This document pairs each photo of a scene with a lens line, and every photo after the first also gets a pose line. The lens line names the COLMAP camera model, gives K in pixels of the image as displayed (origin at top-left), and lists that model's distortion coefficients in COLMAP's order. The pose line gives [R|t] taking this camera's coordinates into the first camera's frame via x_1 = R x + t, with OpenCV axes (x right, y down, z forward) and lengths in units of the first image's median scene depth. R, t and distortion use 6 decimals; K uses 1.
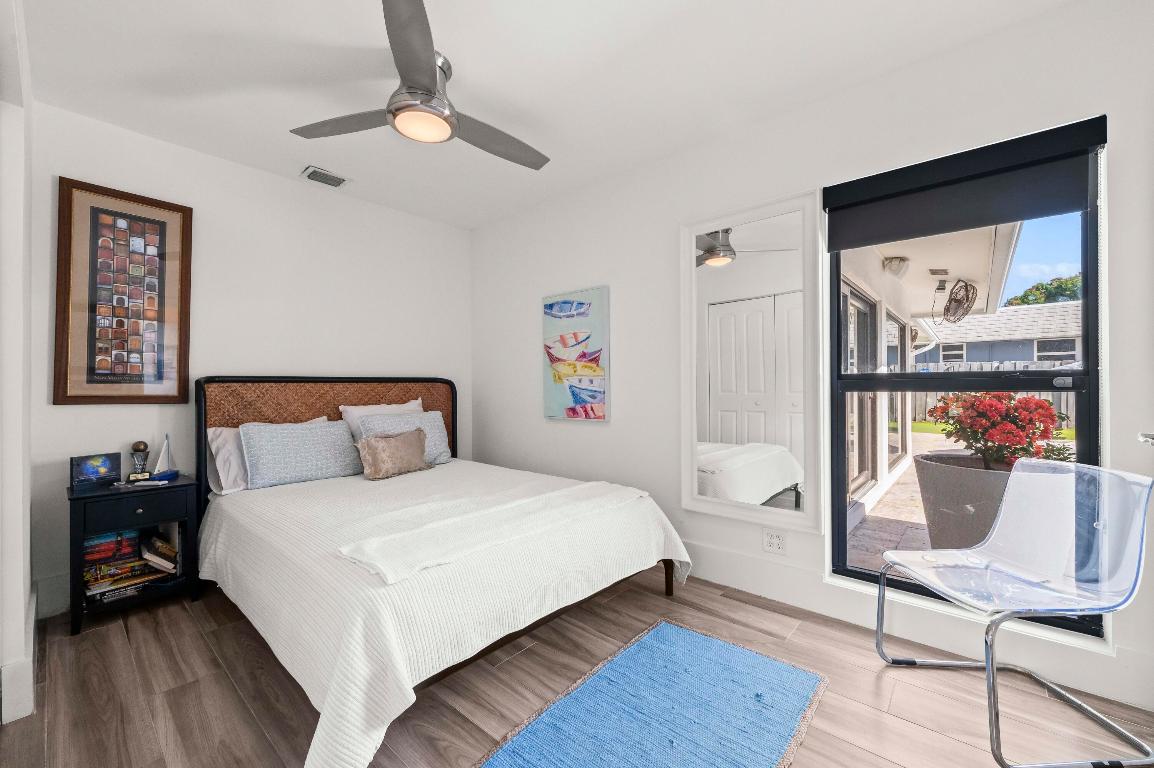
lens RADIAL K [[468.5, 0, 578.0], [0, 468.5, 382.4], [0, 0, 1]] dist [0.003278, -0.001245]
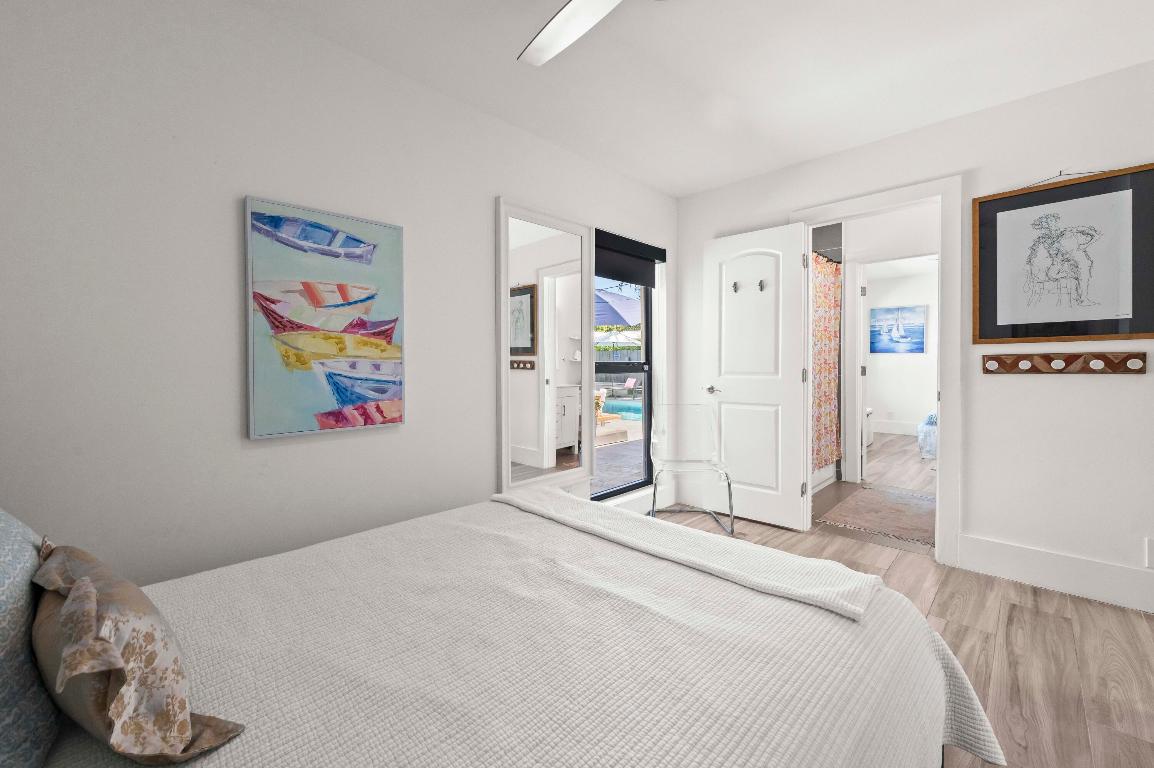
lens RADIAL K [[468.5, 0, 574.8], [0, 468.5, 375.6], [0, 0, 1]] dist [0.003278, -0.001245]
pose [[0.043953, -0.018100, 0.998870, -0.593249], [0.002027, 0.999835, 0.018028, -0.000734], [-0.999032, 0.001232, 0.043983, 0.683455]]
